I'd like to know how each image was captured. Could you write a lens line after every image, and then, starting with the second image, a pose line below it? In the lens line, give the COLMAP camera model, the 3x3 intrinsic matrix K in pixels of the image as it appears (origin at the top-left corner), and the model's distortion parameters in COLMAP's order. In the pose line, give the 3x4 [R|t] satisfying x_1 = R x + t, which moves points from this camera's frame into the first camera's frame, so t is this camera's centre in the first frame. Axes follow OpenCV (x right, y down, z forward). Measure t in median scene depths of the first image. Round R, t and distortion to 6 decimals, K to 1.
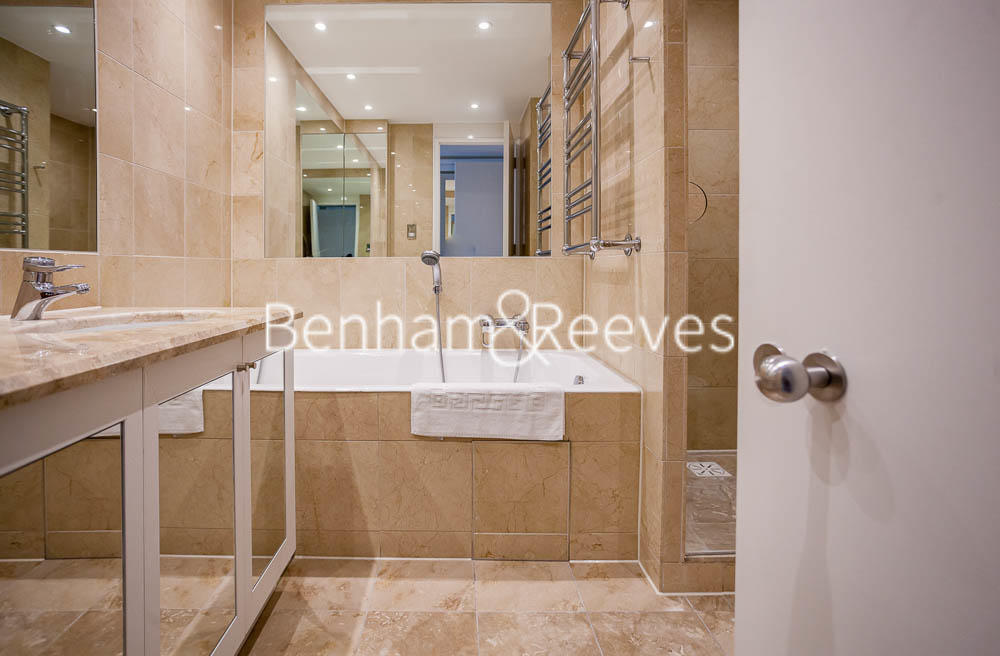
lens RADIAL K [[497.8, 0, 497.9], [0, 497.8, 325.4], [0, 0, 1]] dist [-0.022316, 0.000050]
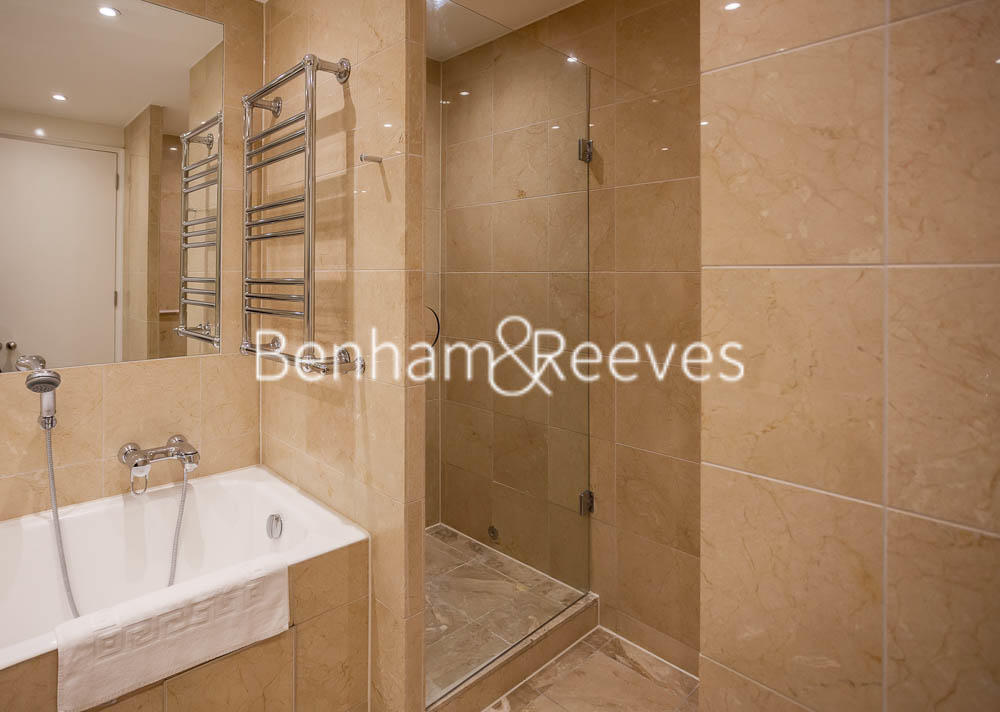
lens RADIAL K [[541.7, 0, 498.2], [0, 541.7, 358.1], [0, 0, 1]] dist [-0.030368, 0.004218]
pose [[0.757294, -0.006417, 0.653043, -0.163649], [0.011266, 0.999931, -0.003239, -0.185499], [-0.652977, 0.009810, 0.757314, 0.145828]]
